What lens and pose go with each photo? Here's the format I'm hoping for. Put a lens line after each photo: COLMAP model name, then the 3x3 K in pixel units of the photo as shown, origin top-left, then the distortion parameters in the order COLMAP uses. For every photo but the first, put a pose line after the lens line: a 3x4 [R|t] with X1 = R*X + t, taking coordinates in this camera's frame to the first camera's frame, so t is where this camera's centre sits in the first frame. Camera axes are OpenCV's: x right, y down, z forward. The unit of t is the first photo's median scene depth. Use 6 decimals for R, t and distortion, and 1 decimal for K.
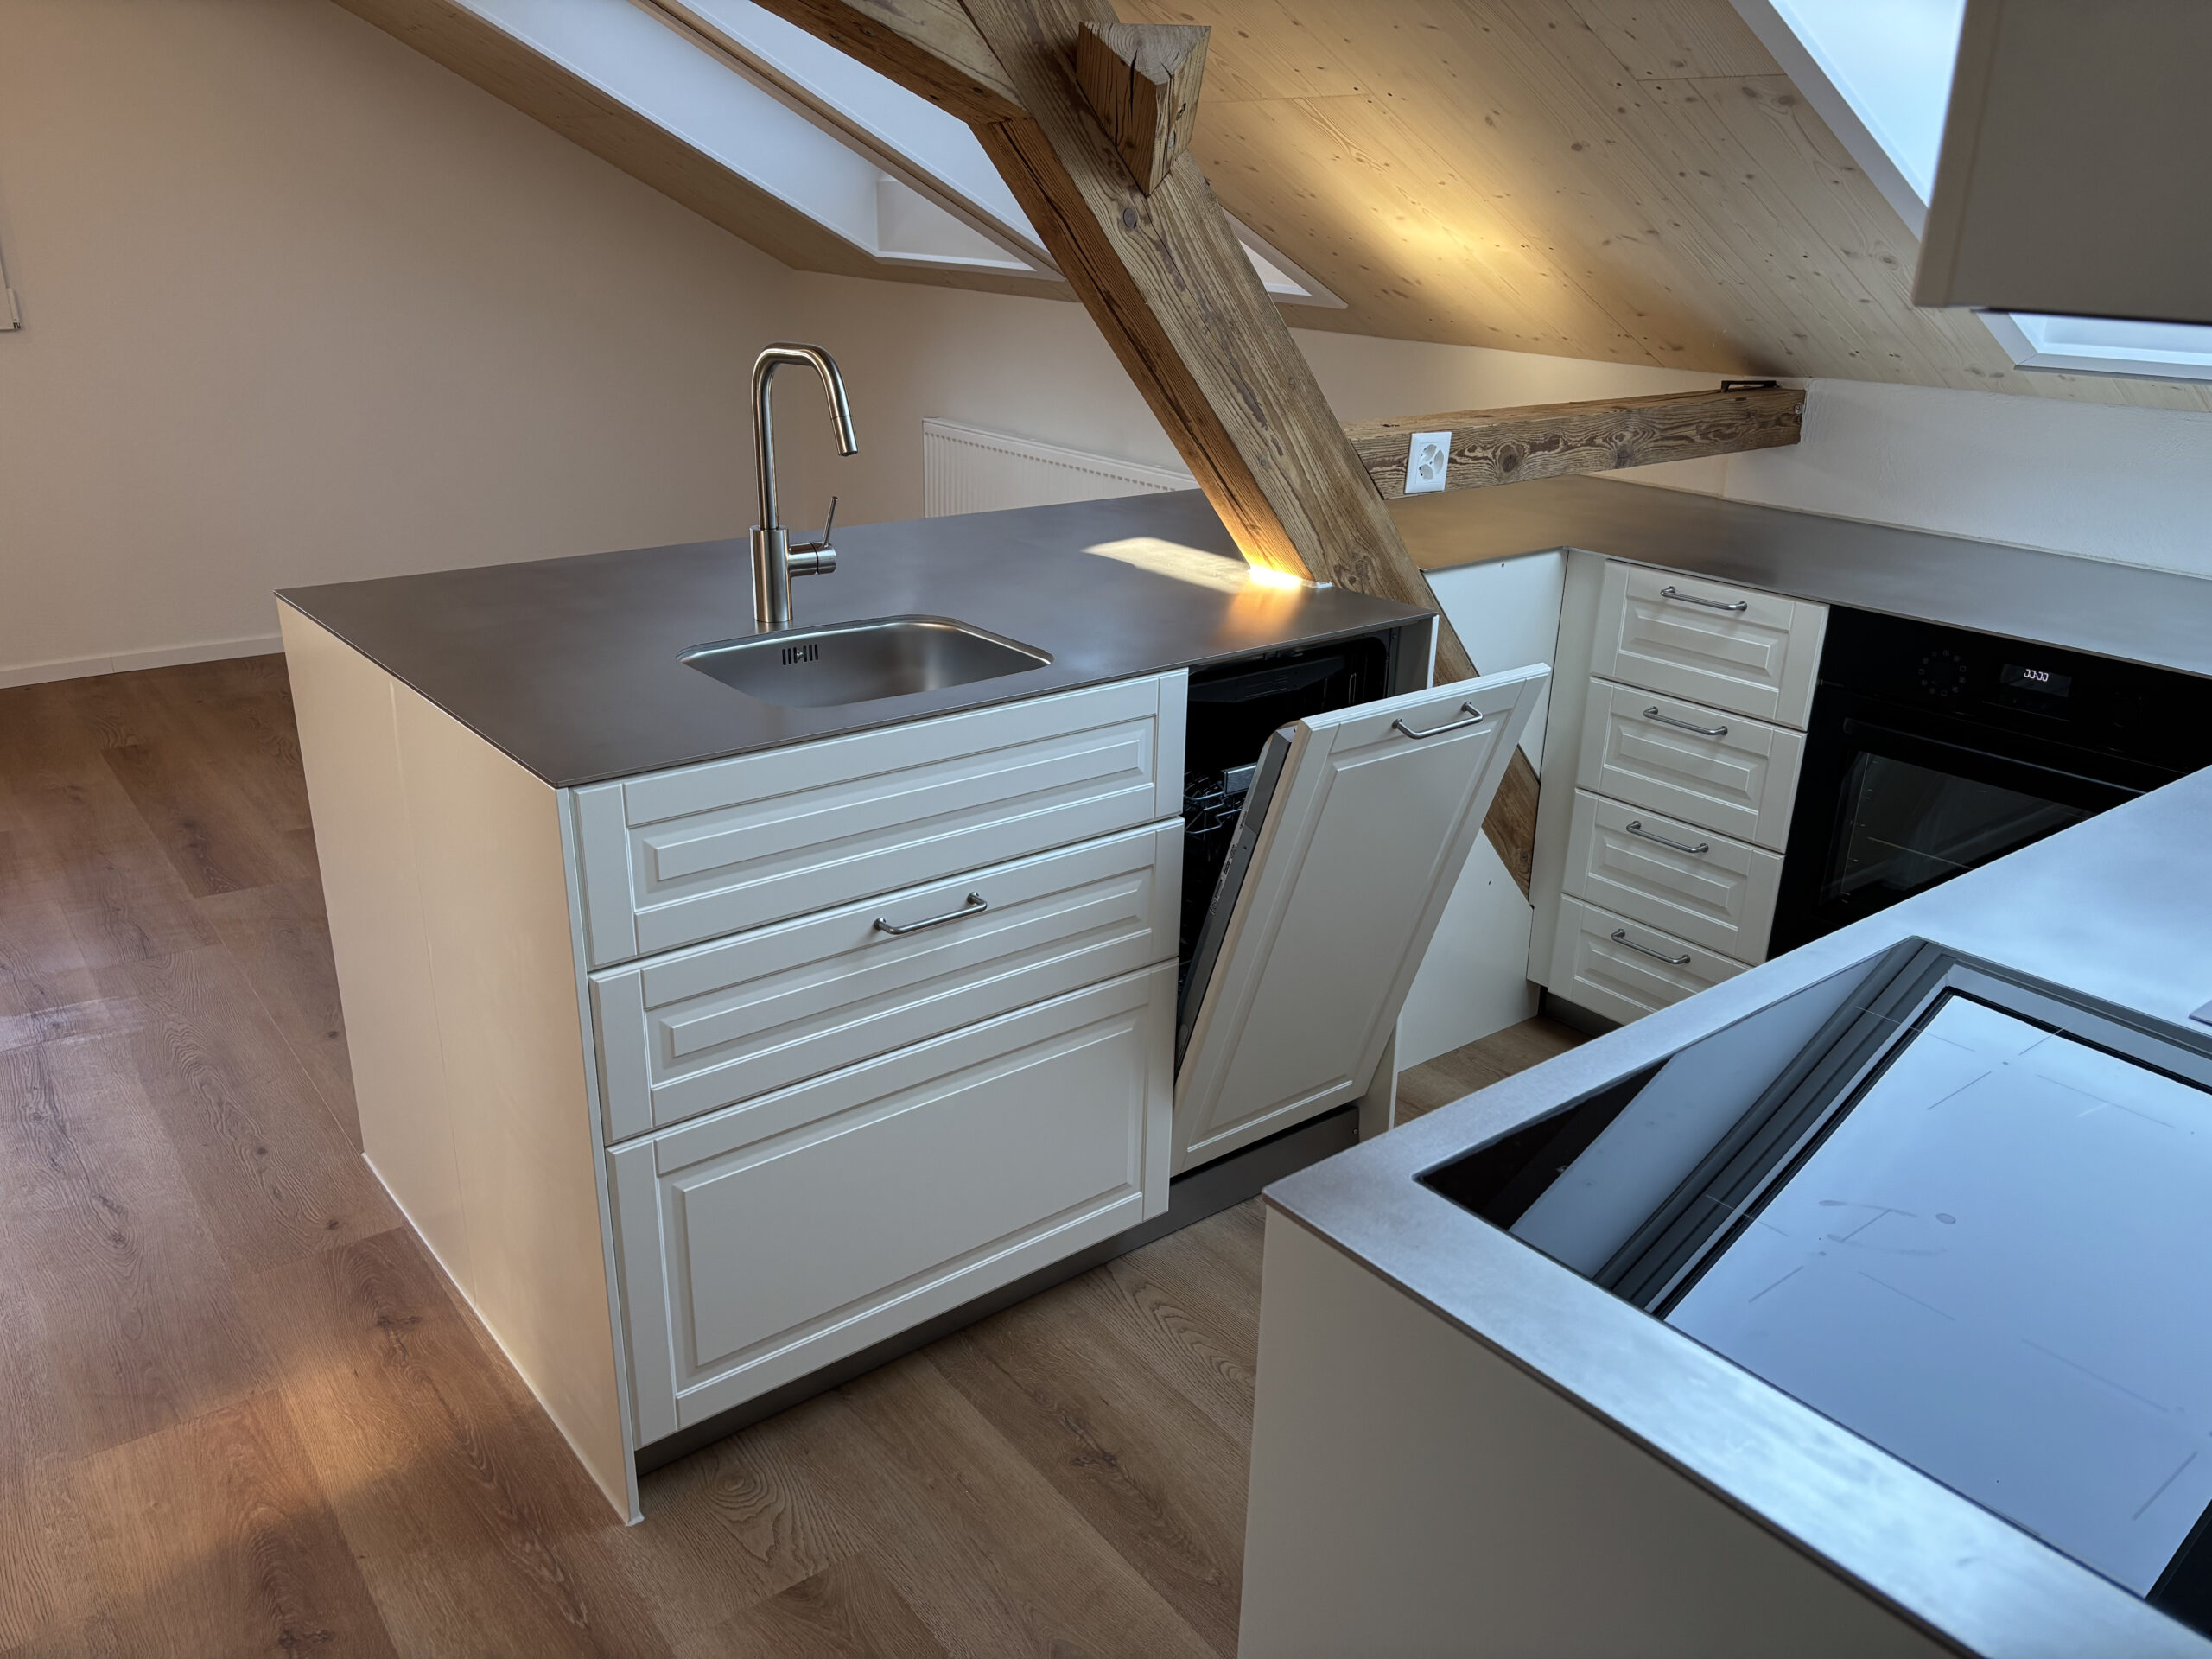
lens RADIAL K [[1668.7, 0, 1109.4], [0, 1668.7, 828.5], [0, 0, 1]] dist [-0.016011, -0.012101]
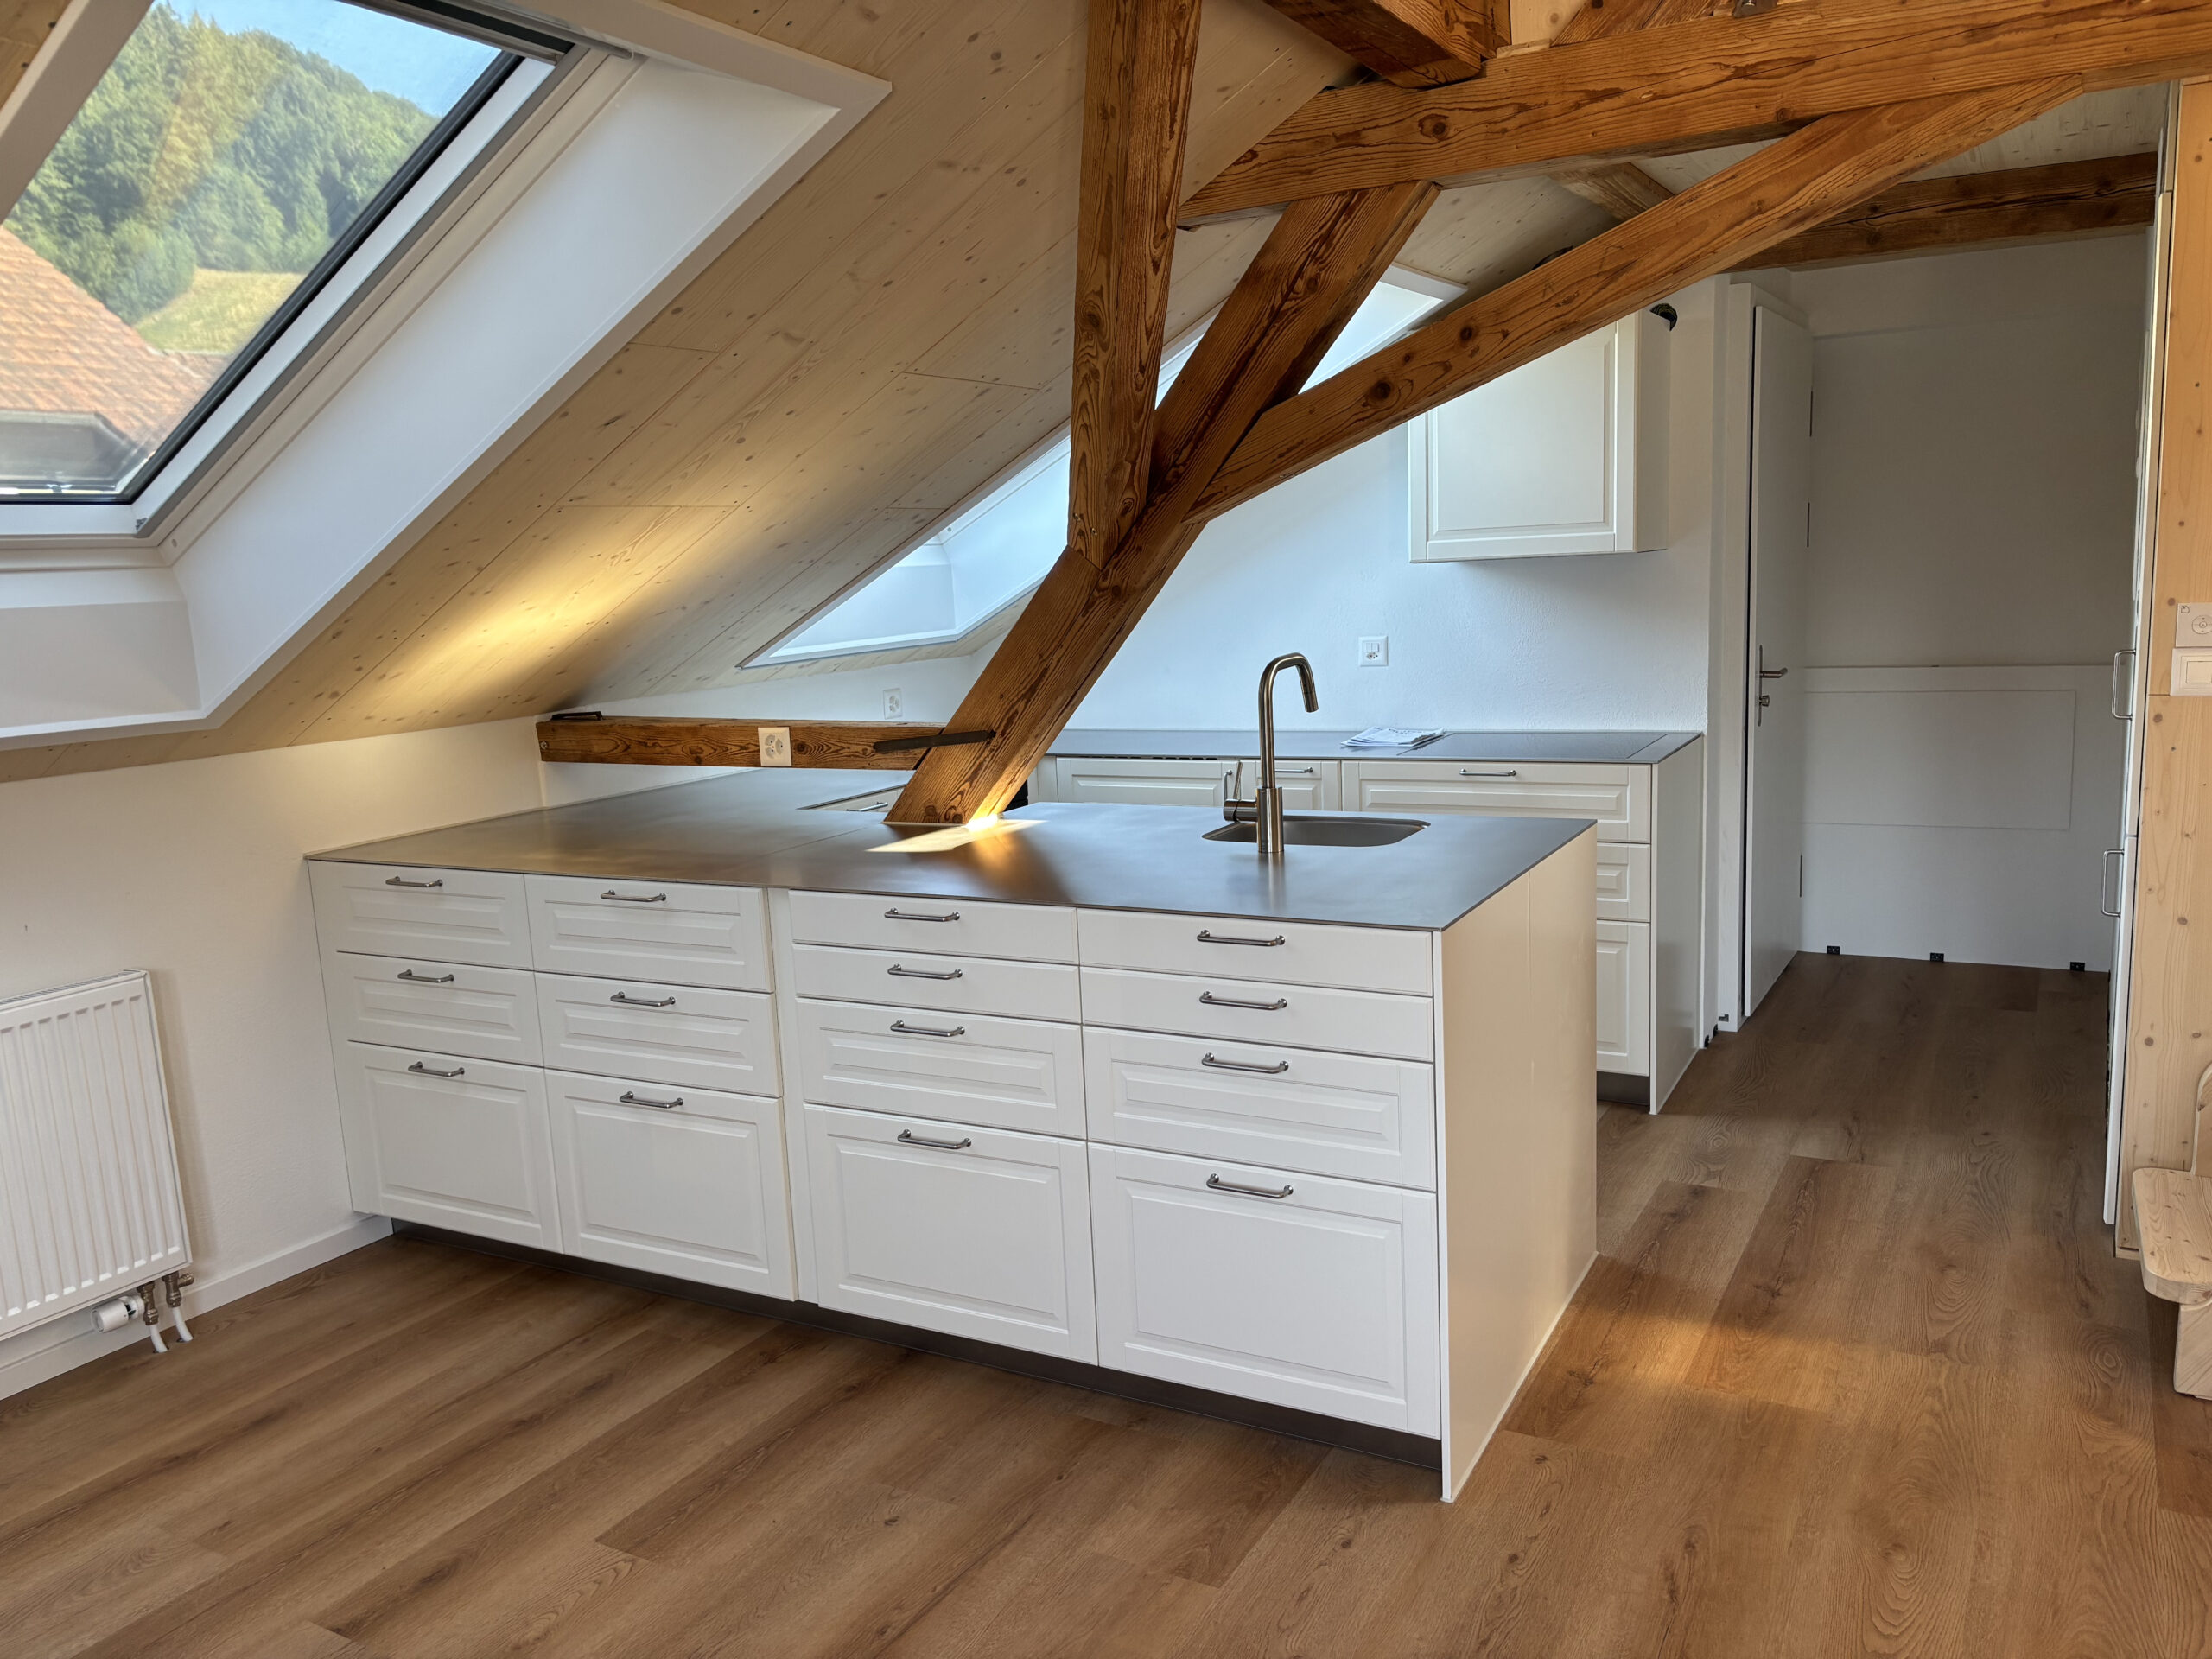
lens RADIAL K [[1668.7, 0, 1114.3], [0, 1668.7, 827.9], [0, 0, 1]] dist [-0.016011, -0.012101]
pose [[-0.386780, -0.147433, 0.910310, -1.521916], [0.359285, 0.885043, 0.295996, -0.649252], [-0.849303, 0.441546, -0.289347, 1.616167]]
